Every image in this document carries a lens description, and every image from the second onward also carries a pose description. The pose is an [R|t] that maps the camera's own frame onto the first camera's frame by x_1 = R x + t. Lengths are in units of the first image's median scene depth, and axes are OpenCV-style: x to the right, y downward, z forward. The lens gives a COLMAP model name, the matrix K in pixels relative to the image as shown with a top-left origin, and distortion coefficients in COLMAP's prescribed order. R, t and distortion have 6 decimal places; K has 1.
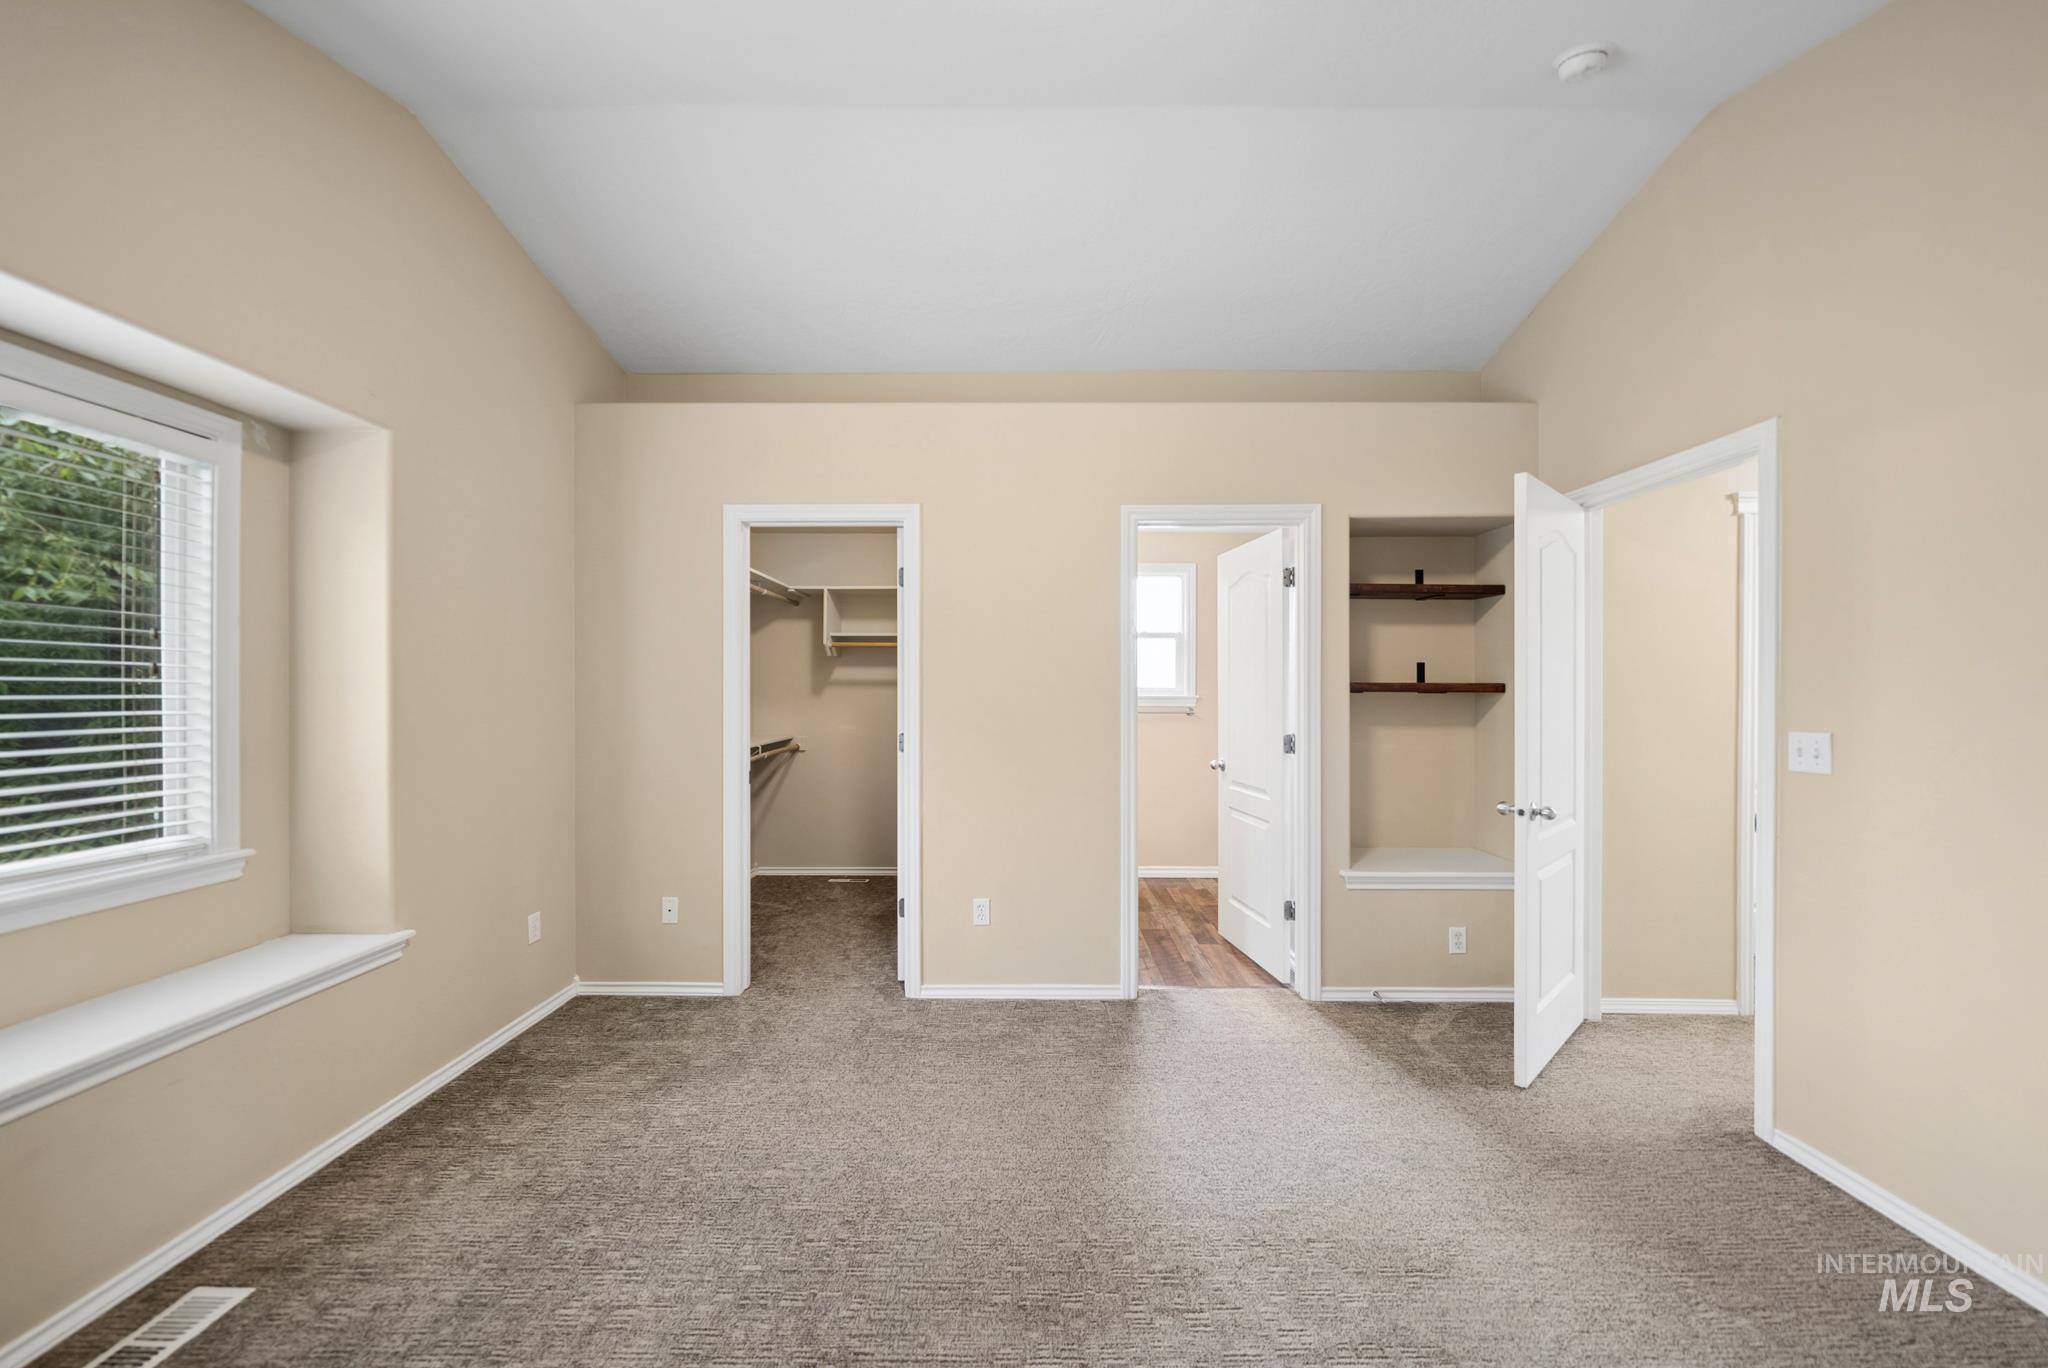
lens RADIAL K [[749.5, 0, 1024.0], [0, 749.5, 689.9], [0, 0, 1]] dist [-0.001738, -0.000311]
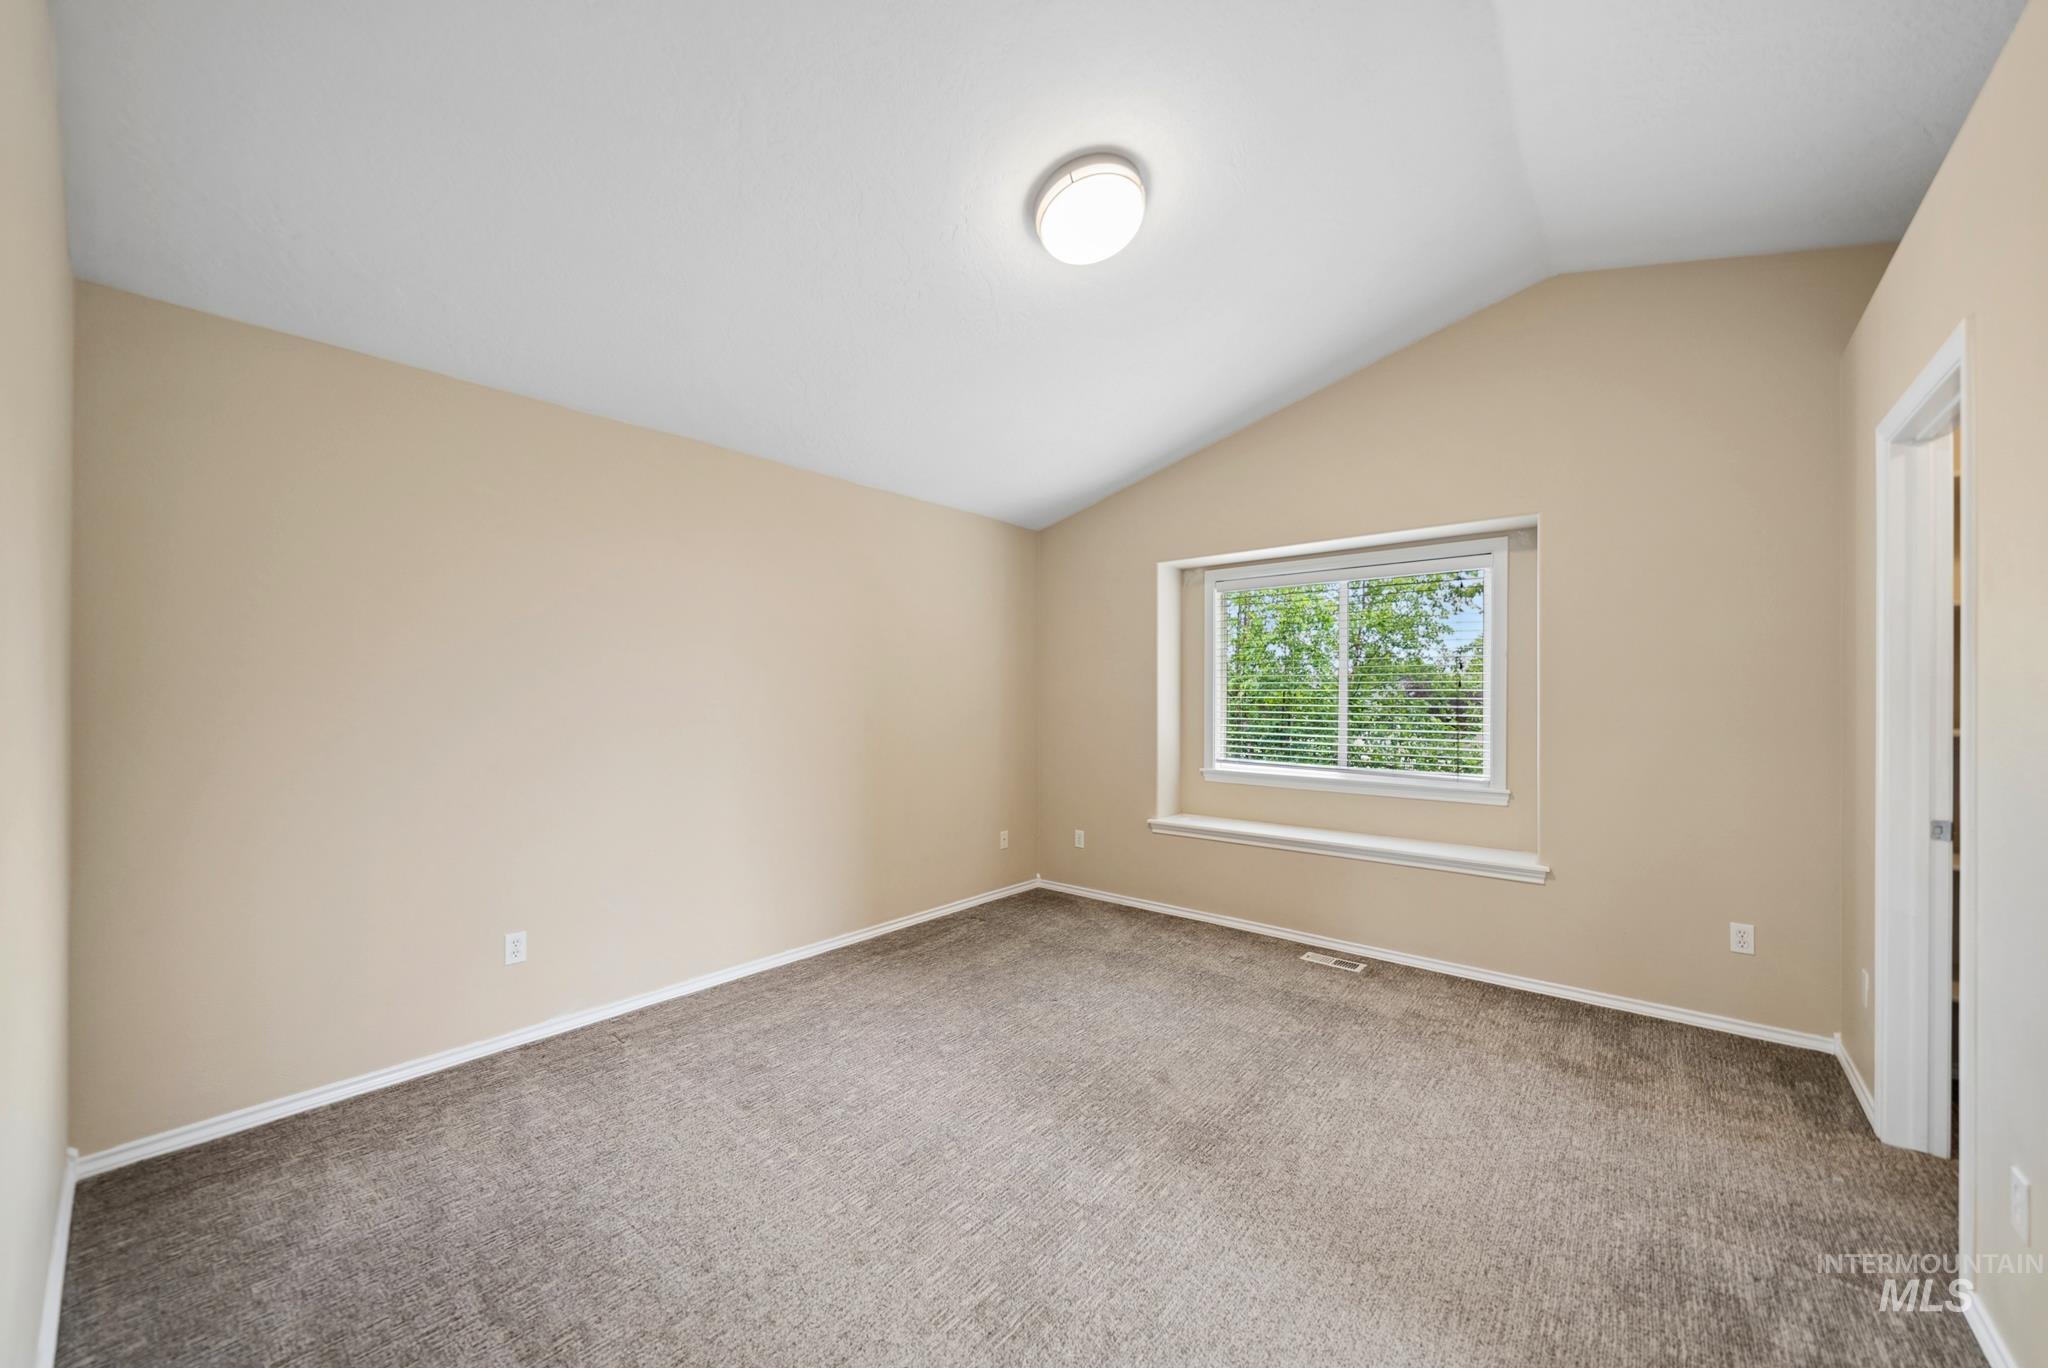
lens RADIAL K [[749.5, 0, 1024.1], [0, 749.5, 691.6], [0, 0, 1]] dist [-0.001738, -0.000311]
pose [[-0.633236, -0.012591, -0.773857, 0.918177], [-0.008214, 0.999921, -0.009548, 0.020574], [0.773915, 0.000310, -0.633289, 1.195750]]
